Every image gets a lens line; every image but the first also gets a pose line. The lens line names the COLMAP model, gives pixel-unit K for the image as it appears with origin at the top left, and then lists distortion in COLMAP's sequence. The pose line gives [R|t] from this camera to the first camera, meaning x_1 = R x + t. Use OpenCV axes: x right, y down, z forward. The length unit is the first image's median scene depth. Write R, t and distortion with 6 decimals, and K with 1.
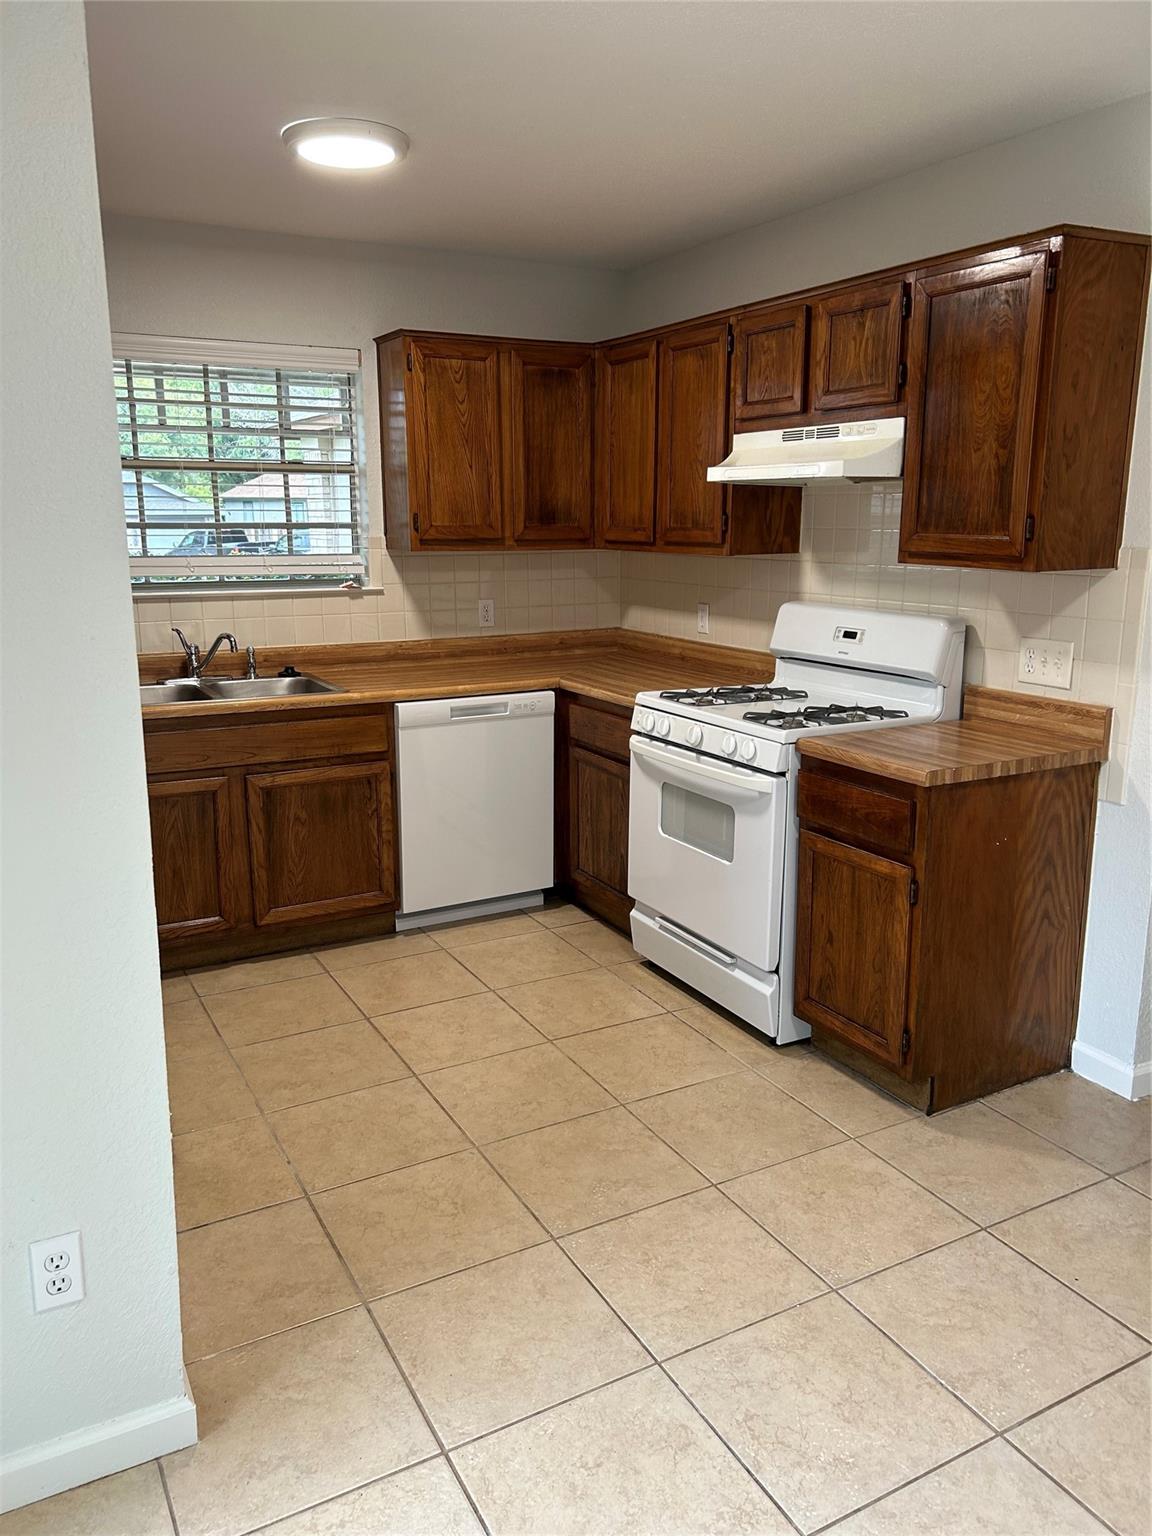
lens RADIAL K [[1154.9, 0, 583.6], [0, 1154.9, 765.2], [0, 0, 1]] dist [0.054363, -0.057804]
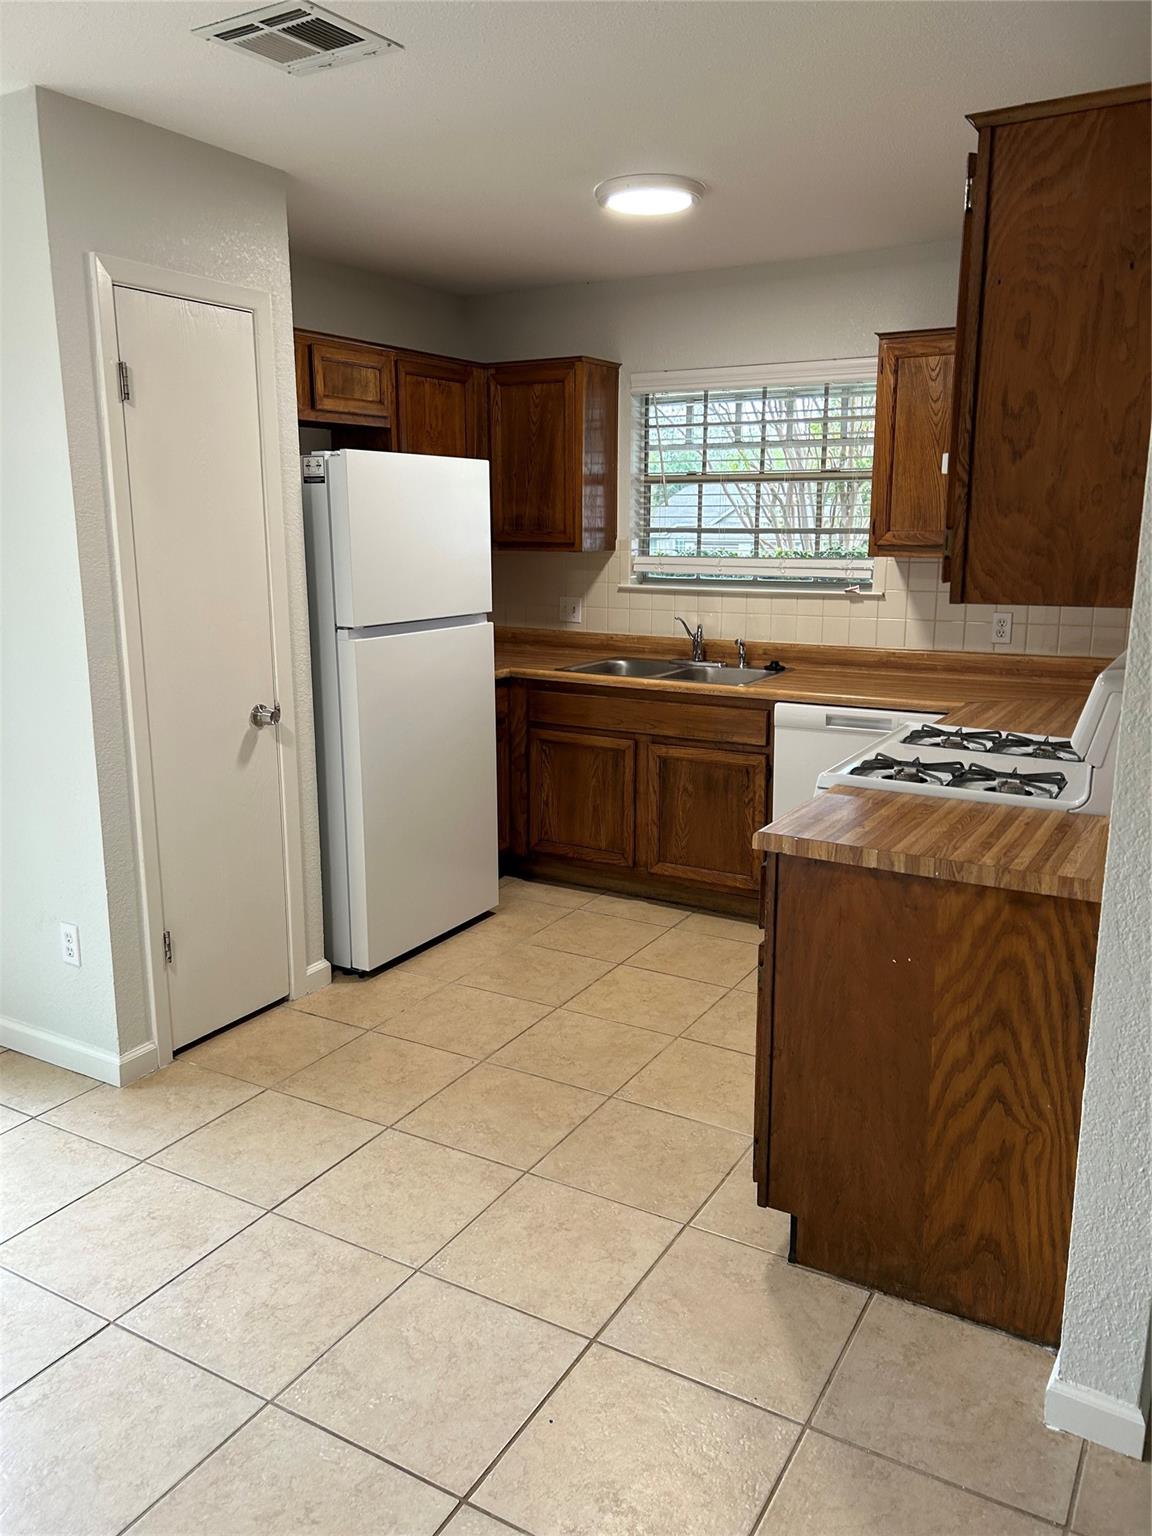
lens RADIAL K [[1154.9, 0, 583.6], [0, 1154.9, 765.2], [0, 0, 1]] dist [0.054363, -0.057804]
pose [[0.513751, 0.180404, -0.838758, 0.772234], [-0.182922, 0.978195, 0.098352, -0.083933], [0.838212, 0.102899, 0.535548, 0.374616]]
